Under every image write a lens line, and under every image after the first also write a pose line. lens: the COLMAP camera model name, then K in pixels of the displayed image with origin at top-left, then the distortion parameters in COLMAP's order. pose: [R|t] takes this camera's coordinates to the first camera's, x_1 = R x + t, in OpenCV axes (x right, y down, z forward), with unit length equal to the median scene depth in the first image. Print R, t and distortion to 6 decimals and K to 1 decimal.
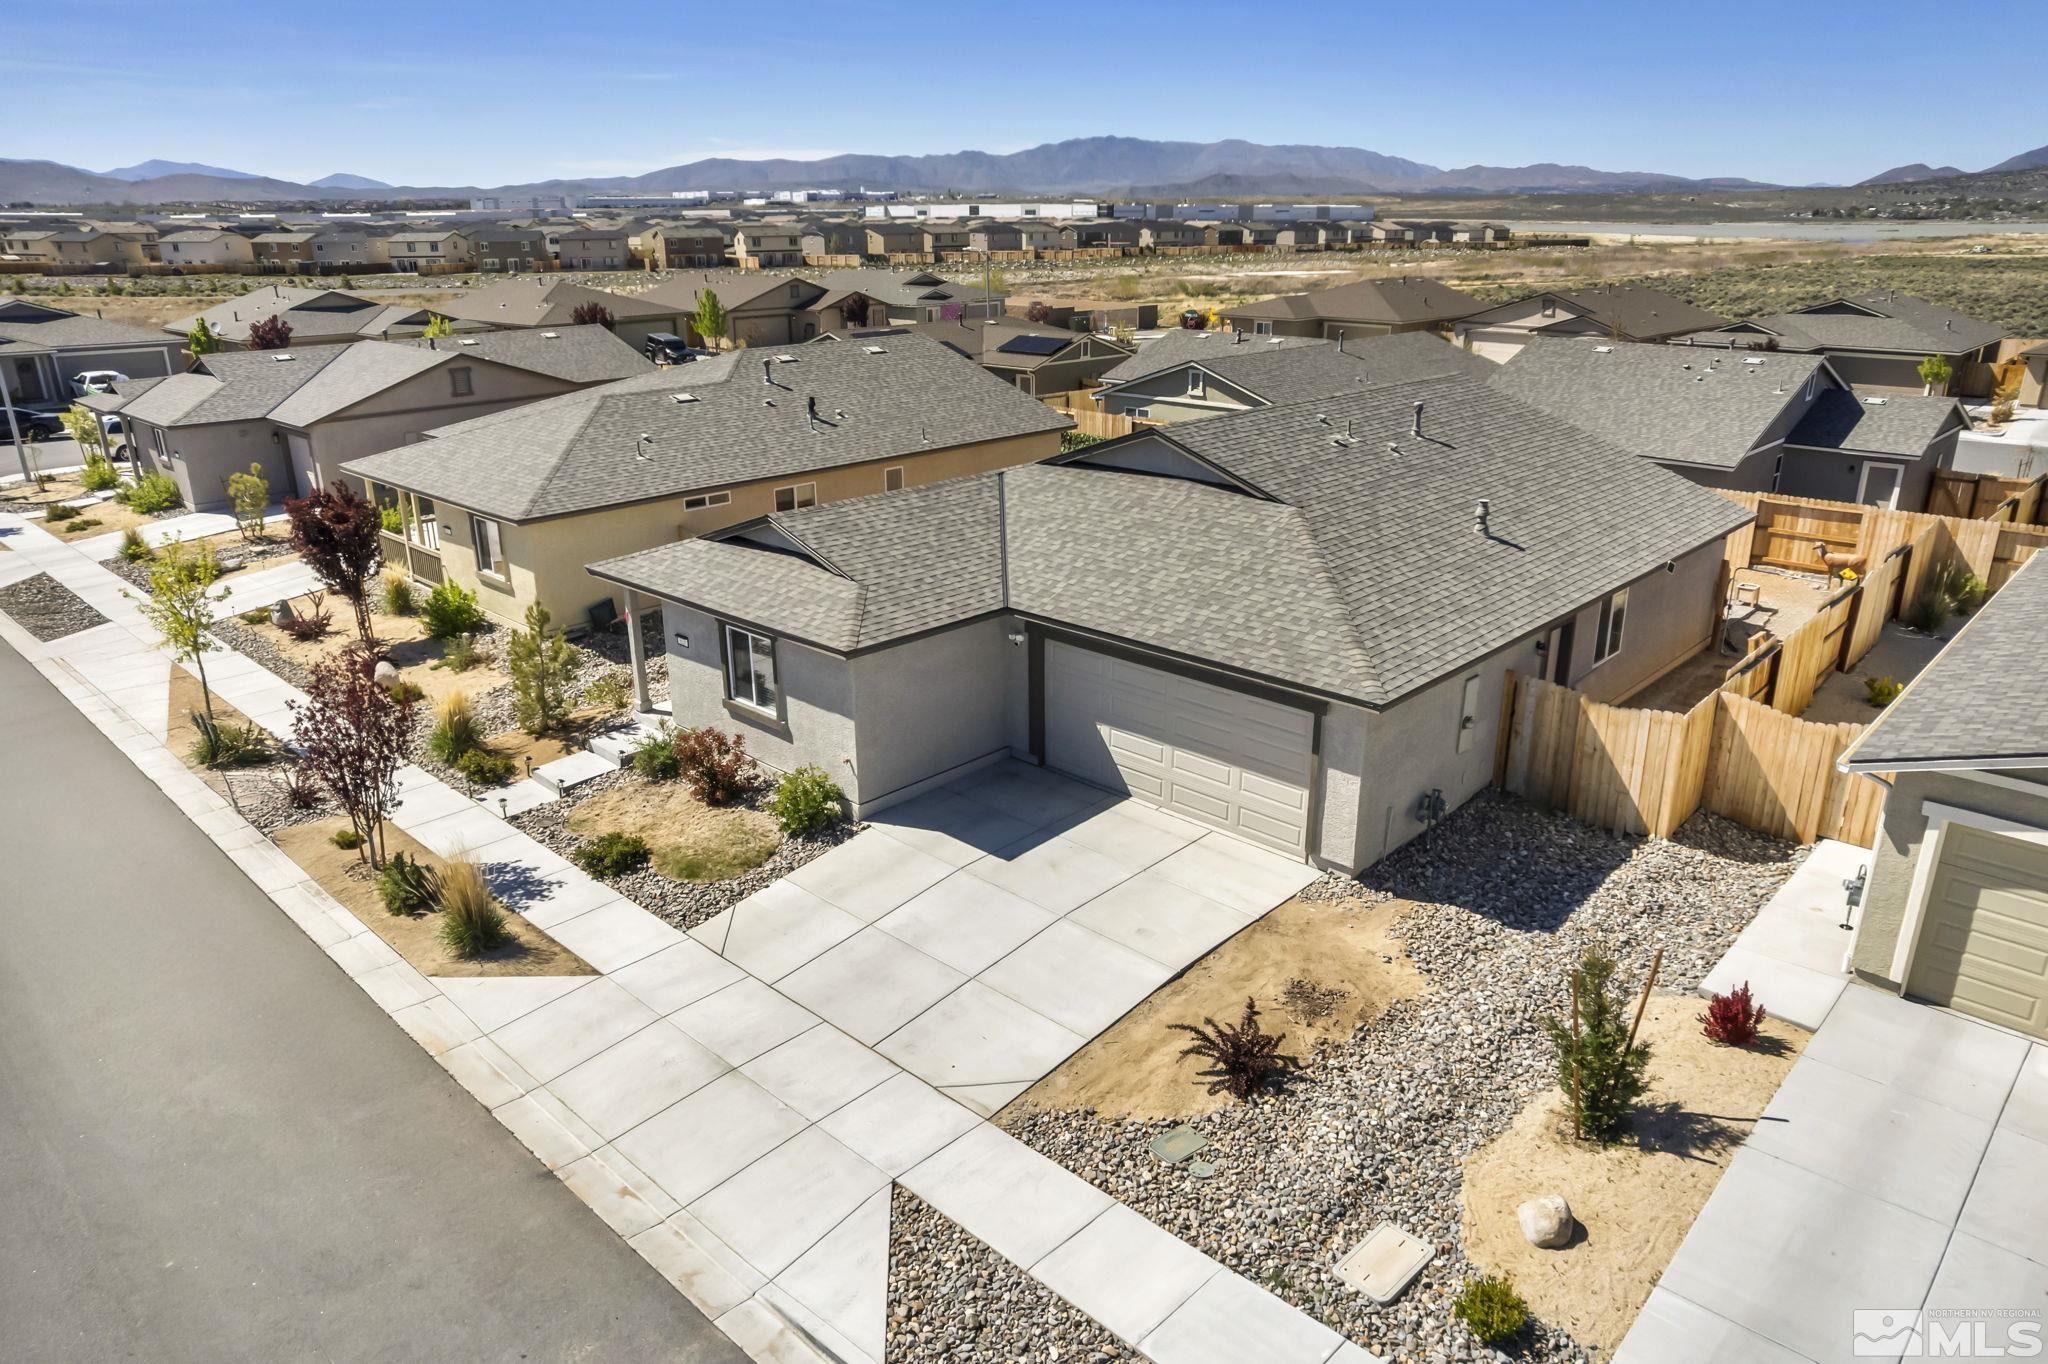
lens RADIAL K [[1325.2, 0, 1033.6], [0, 1325.2, 686.0], [0, 0, 1]] dist [-0.069695, 0.058726]
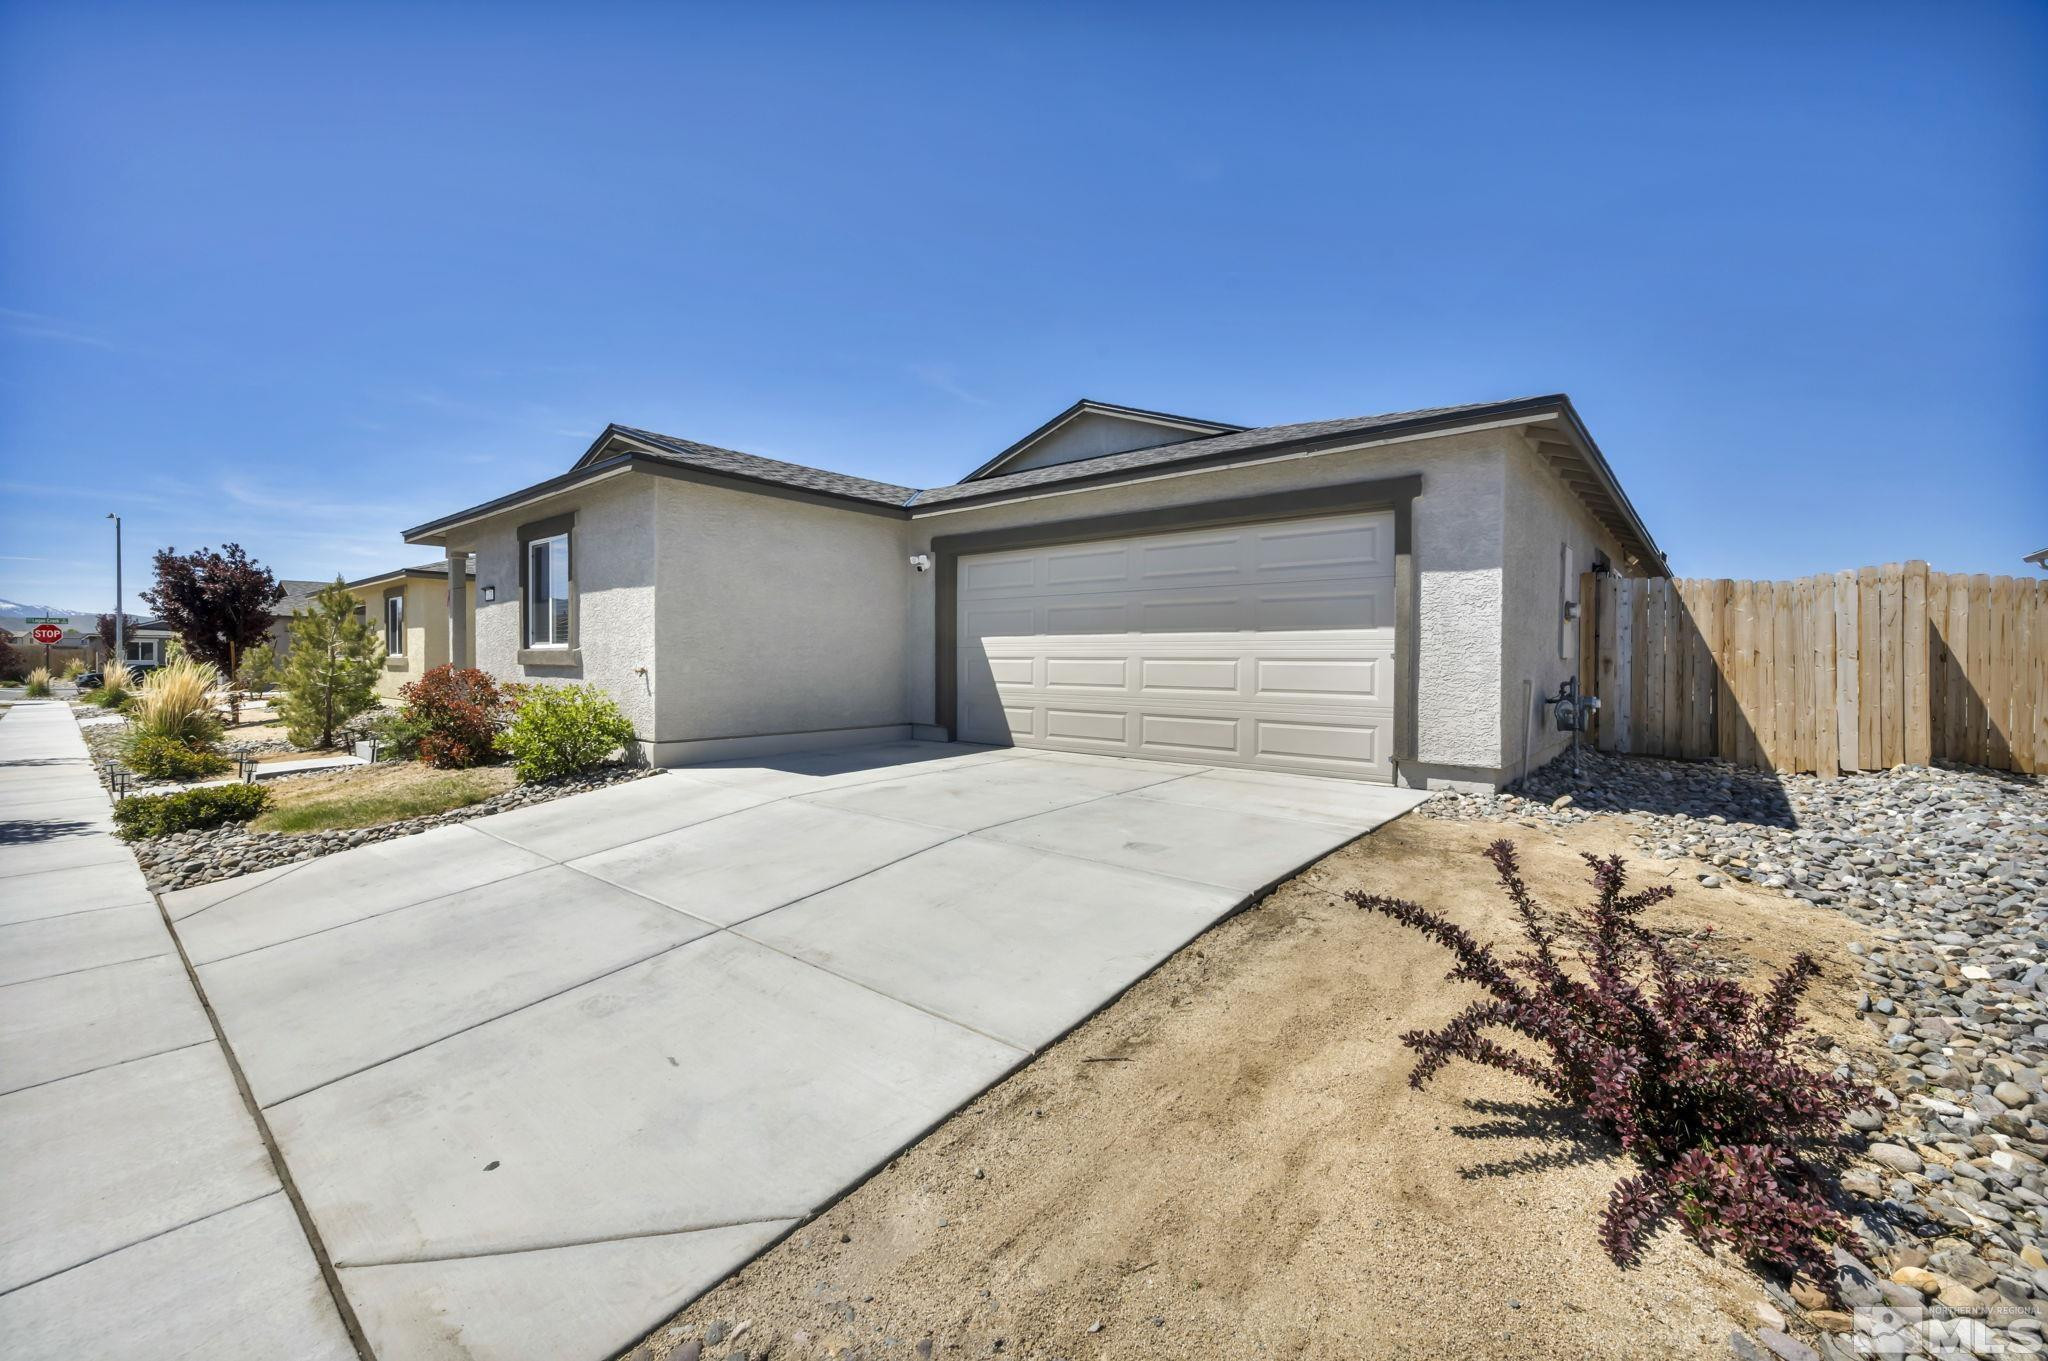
lens RADIAL K [[823.3, 0, 1026.6], [0, 823.3, 665.0], [0, 0, 1]] dist [-0.000652, -0.000495]
pose [[0.998343, 0.007016, 0.057118, 0.021954], [0.012084, 0.944854, -0.327270, 0.176142], [-0.056265, 0.327417, 0.943203, 0.571737]]
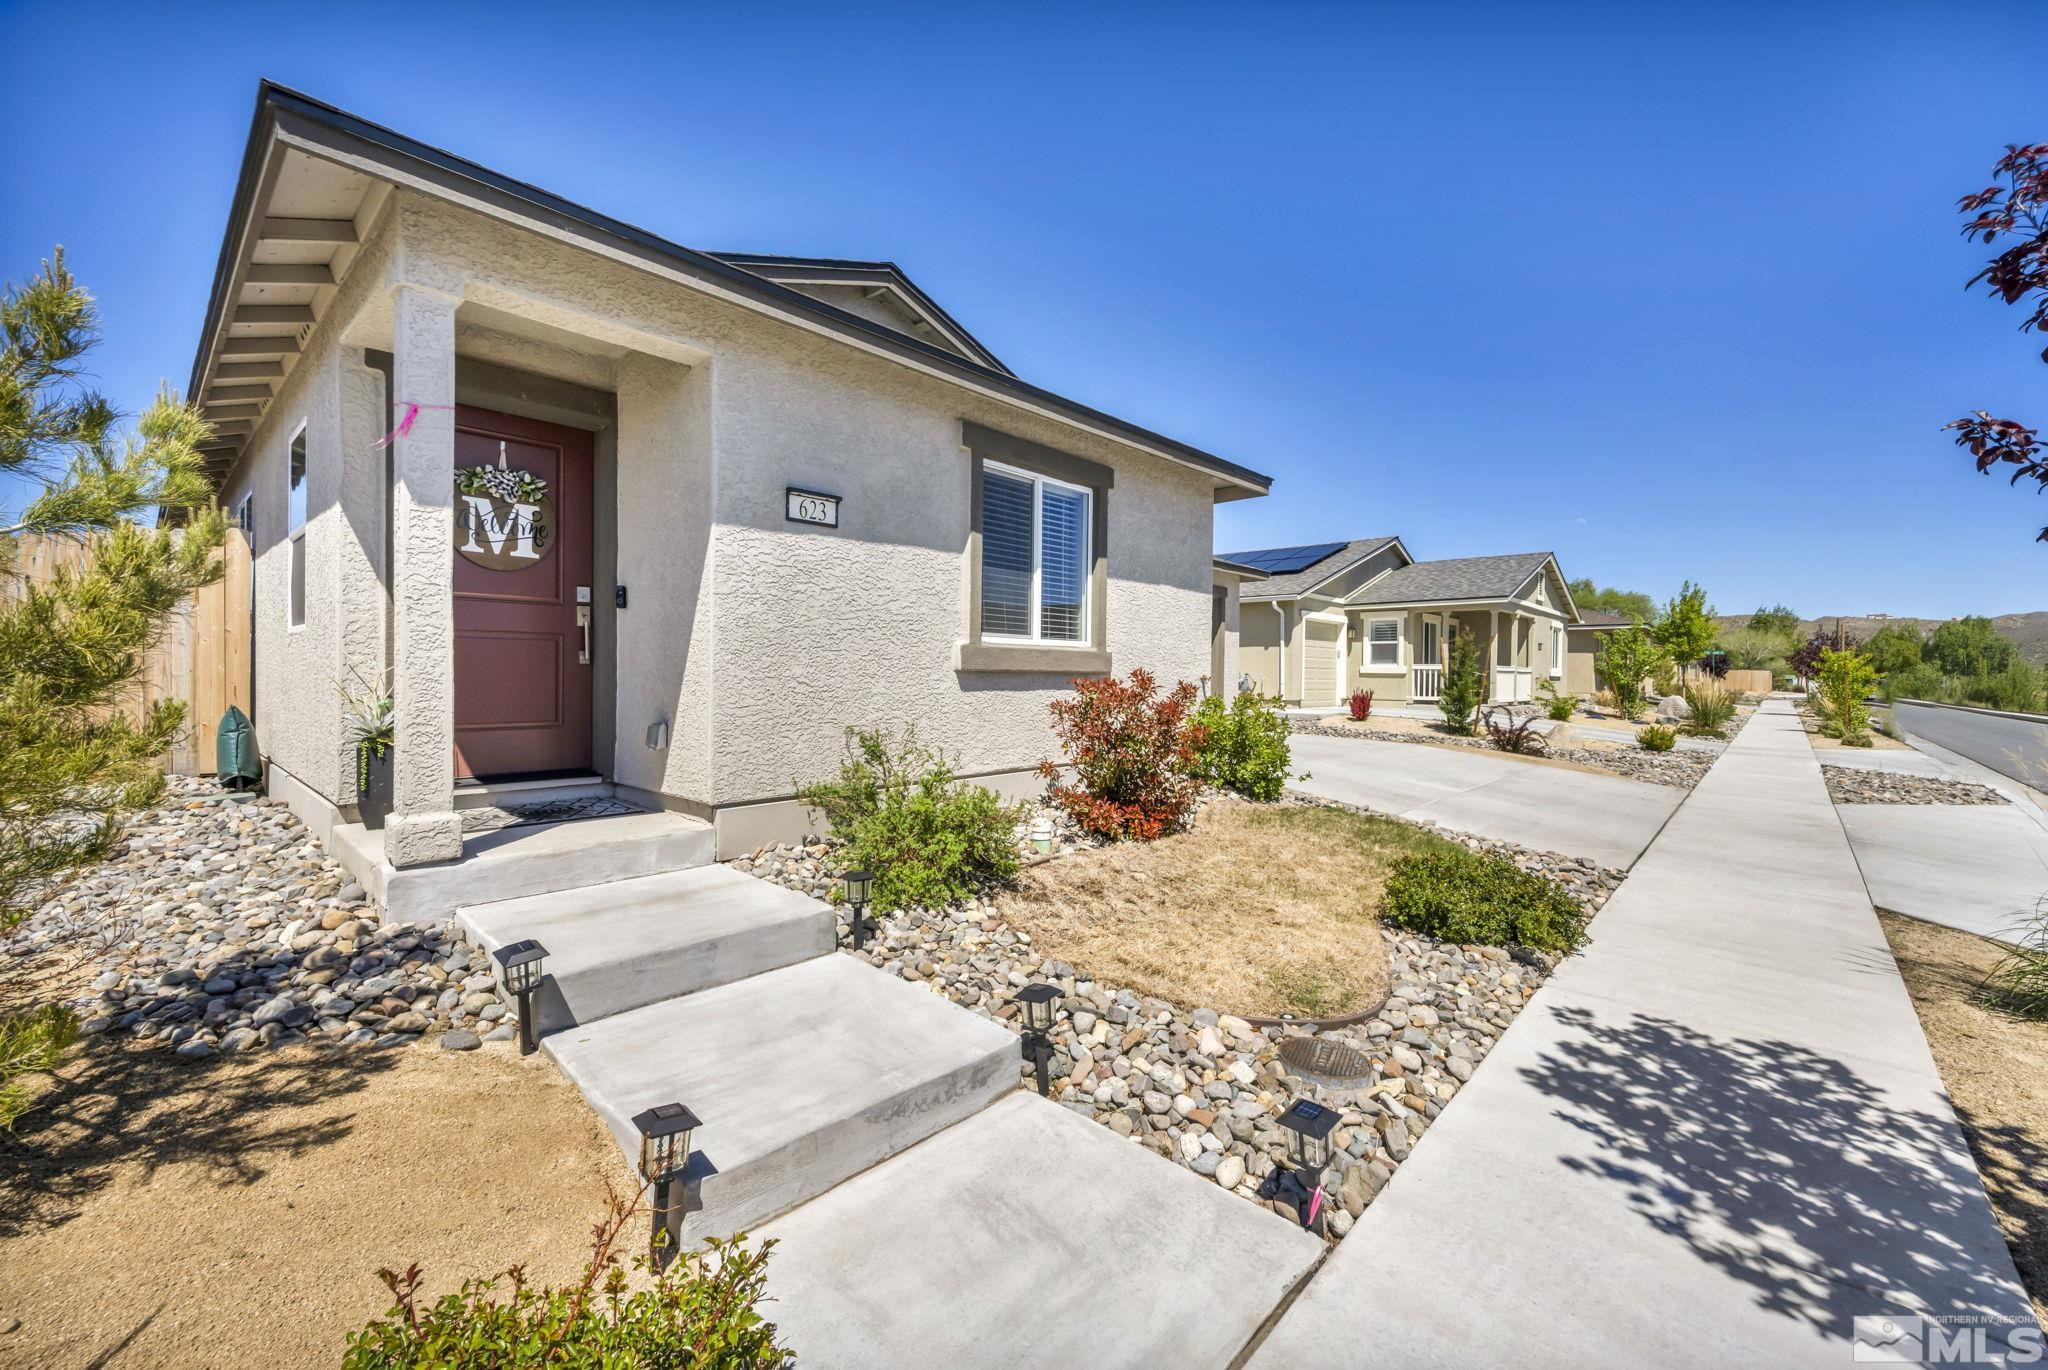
lens RADIAL K [[823.3, 0, 1024.1], [0, 823.3, 688.5], [0, 0, 1]] dist [-0.000652, -0.000495]
pose [[-0.021641, -0.013685, 0.999672, -0.504978], [0.327323, 0.944701, 0.020018, 0.024498], [-0.944665, 0.327649, -0.015965, 1.021097]]
